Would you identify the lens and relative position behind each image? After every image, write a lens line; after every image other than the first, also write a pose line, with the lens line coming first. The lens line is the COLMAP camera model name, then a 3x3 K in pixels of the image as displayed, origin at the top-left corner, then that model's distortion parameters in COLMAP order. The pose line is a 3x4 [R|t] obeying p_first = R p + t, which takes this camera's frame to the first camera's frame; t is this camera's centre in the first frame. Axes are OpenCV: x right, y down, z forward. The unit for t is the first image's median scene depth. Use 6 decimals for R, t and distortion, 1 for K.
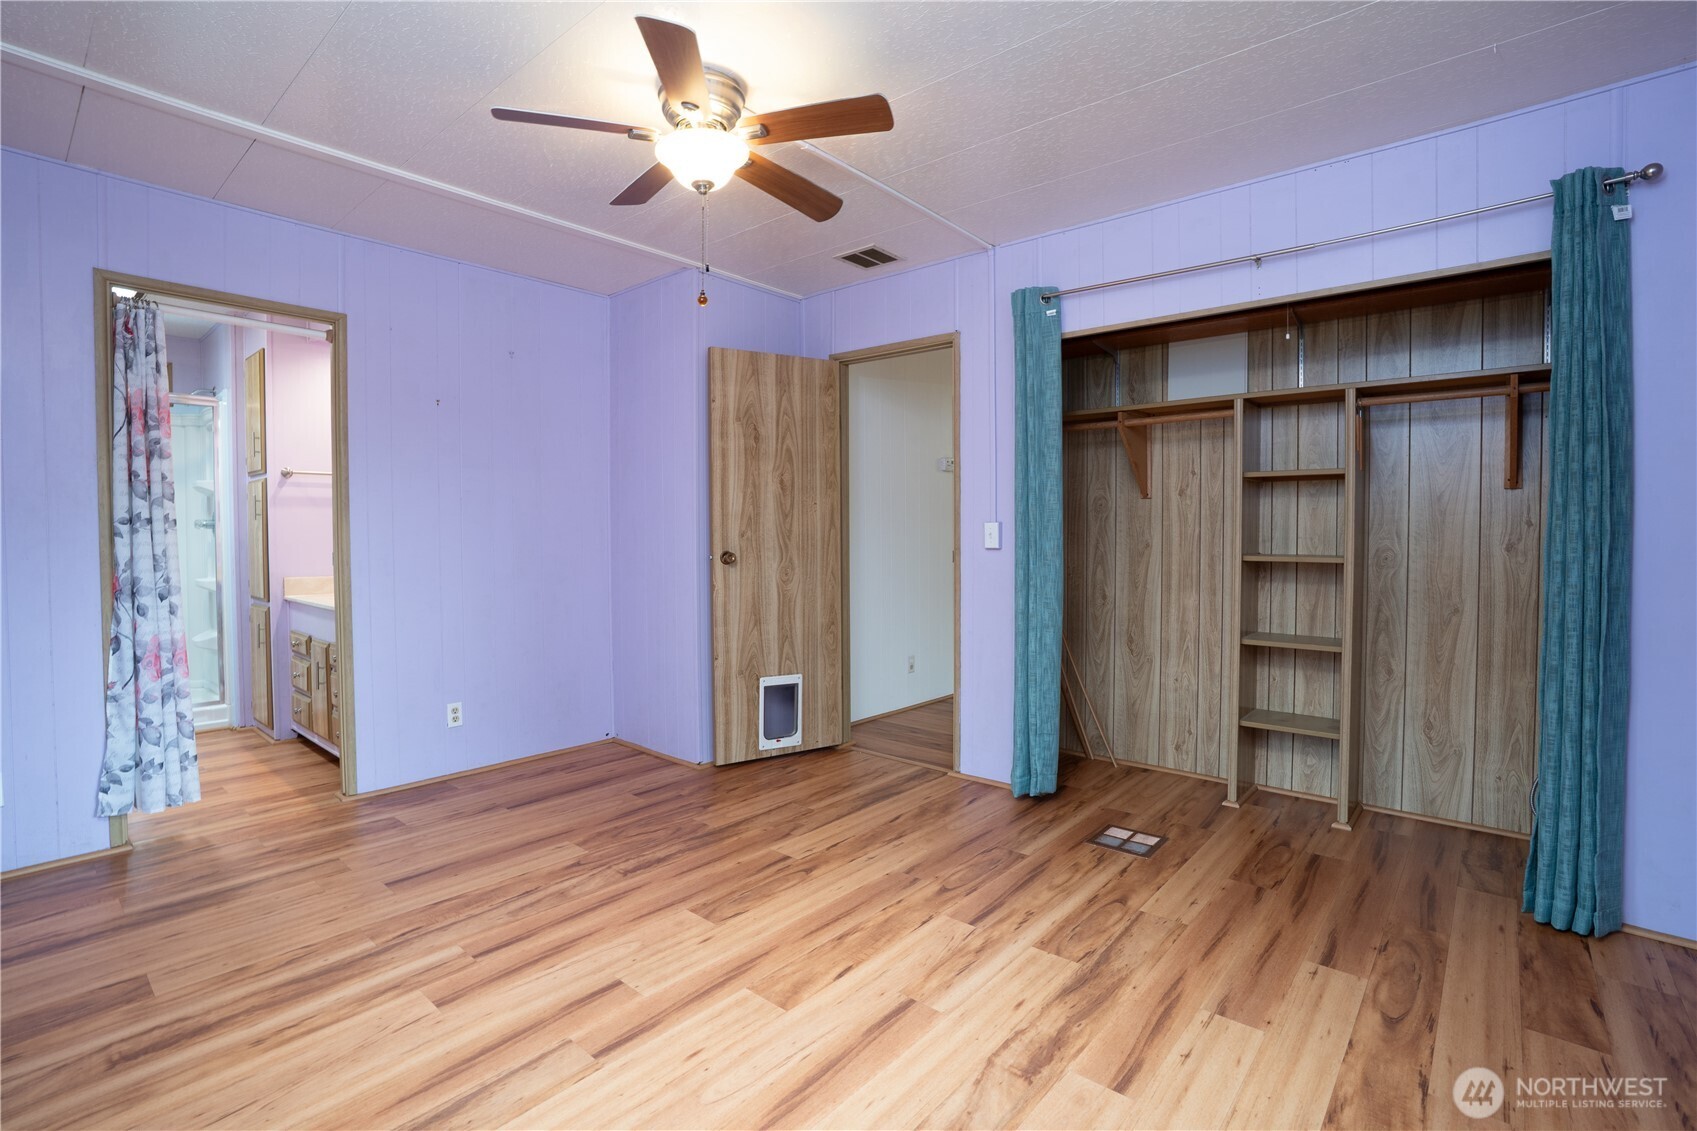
lens RADIAL K [[784.9, 0, 839.4], [0, 784.9, 552.3], [0, 0, 1]] dist [-0.068397, 0.023460]
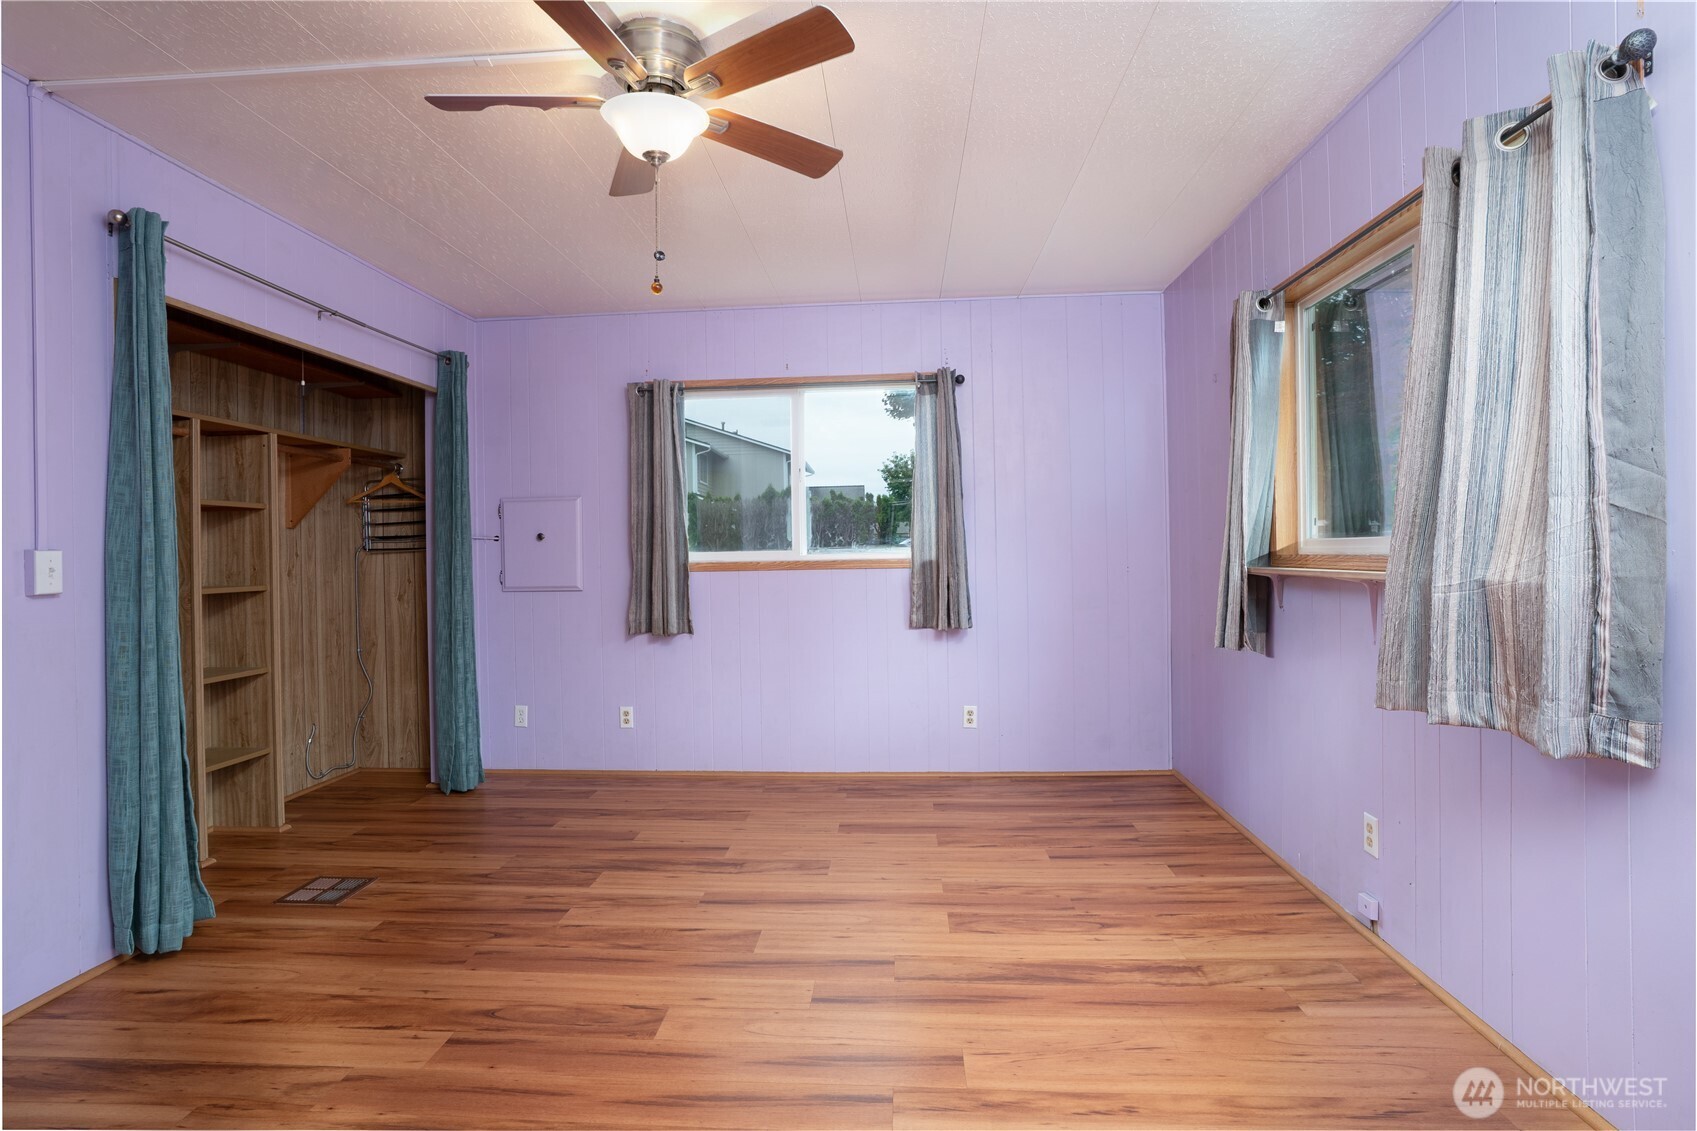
lens RADIAL K [[845.0, 0, 837.8], [0, 845.0, 551.2], [0, 0, 1]] dist [-0.070280, 0.028064]
pose [[-0.601666, 0.011217, 0.798669, -1.009808], [0.039864, 0.999077, 0.016000, -0.036671], [-0.797752, 0.041465, -0.601558, 1.372635]]
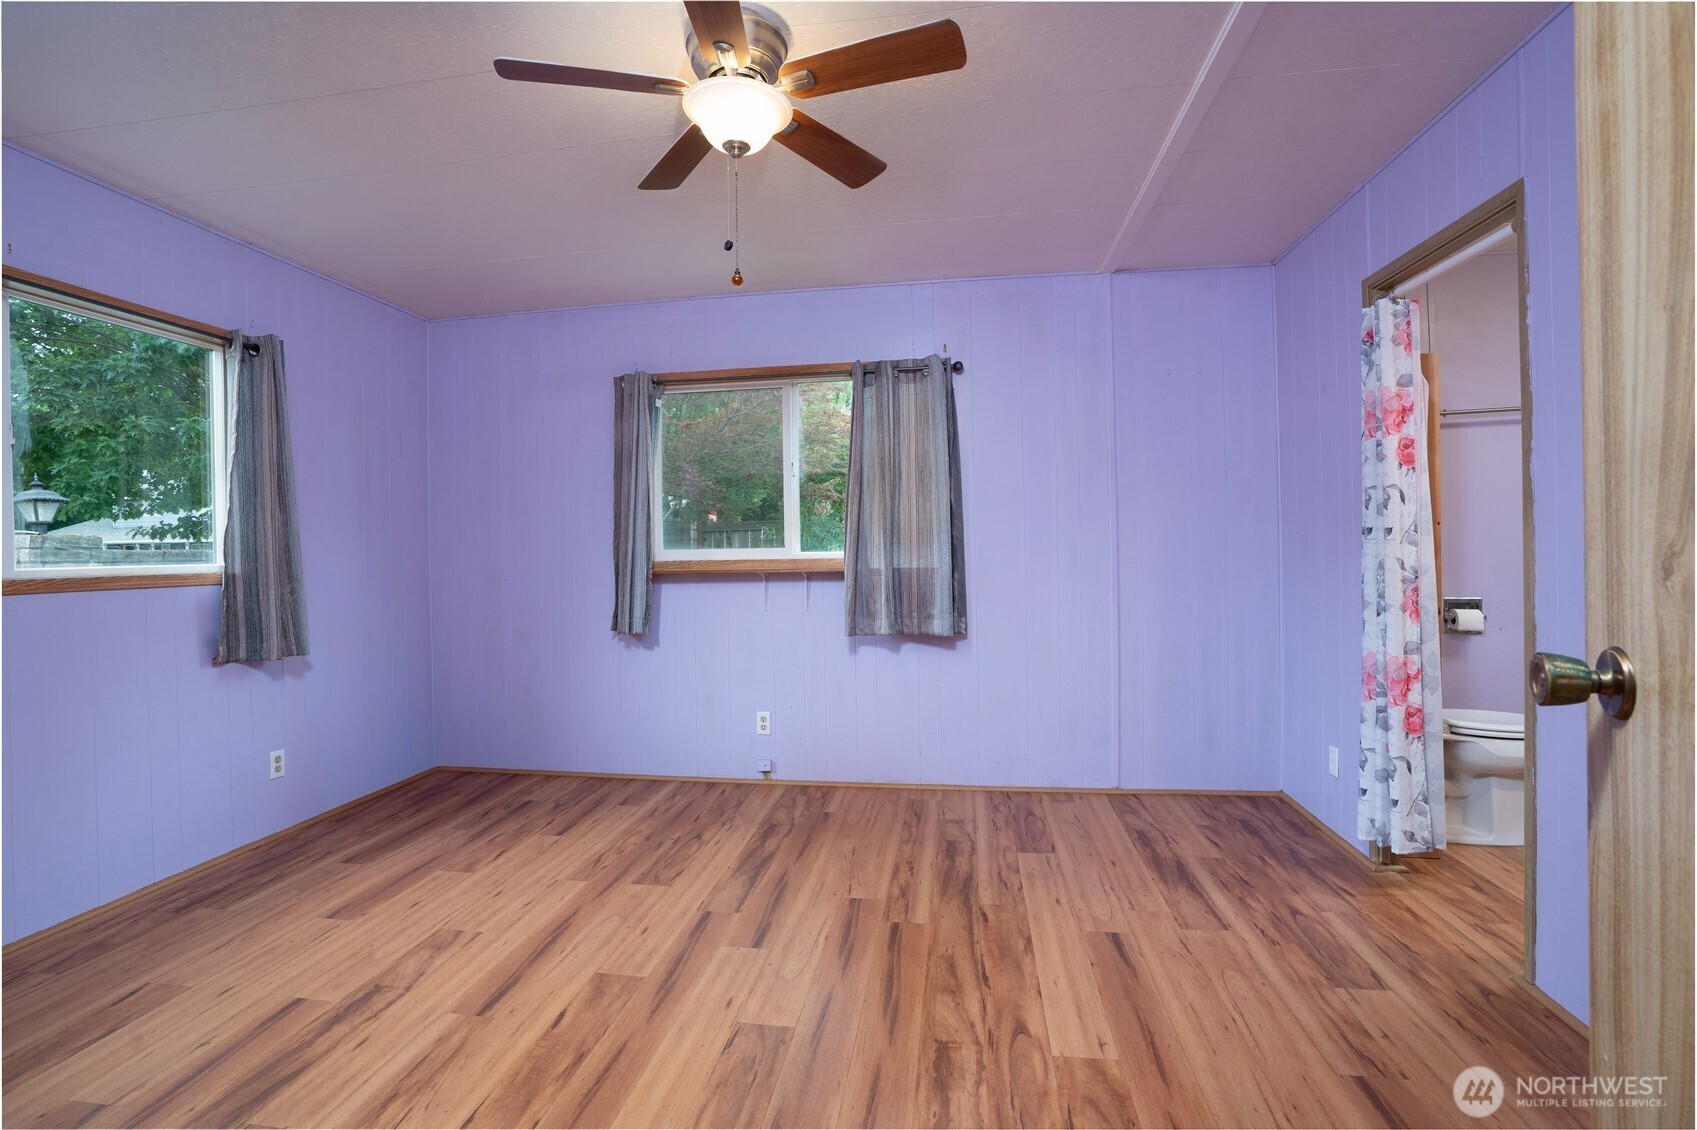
lens RADIAL K [[784.9, 0, 839.4], [0, 784.9, 551.8], [0, 0, 1]] dist [-0.068397, 0.023460]
pose [[-0.844402, 0.014597, -0.535512, 0.183766], [0.000304, 0.999642, 0.026768, -0.049655], [0.535710, 0.022440, -0.844103, 1.731252]]
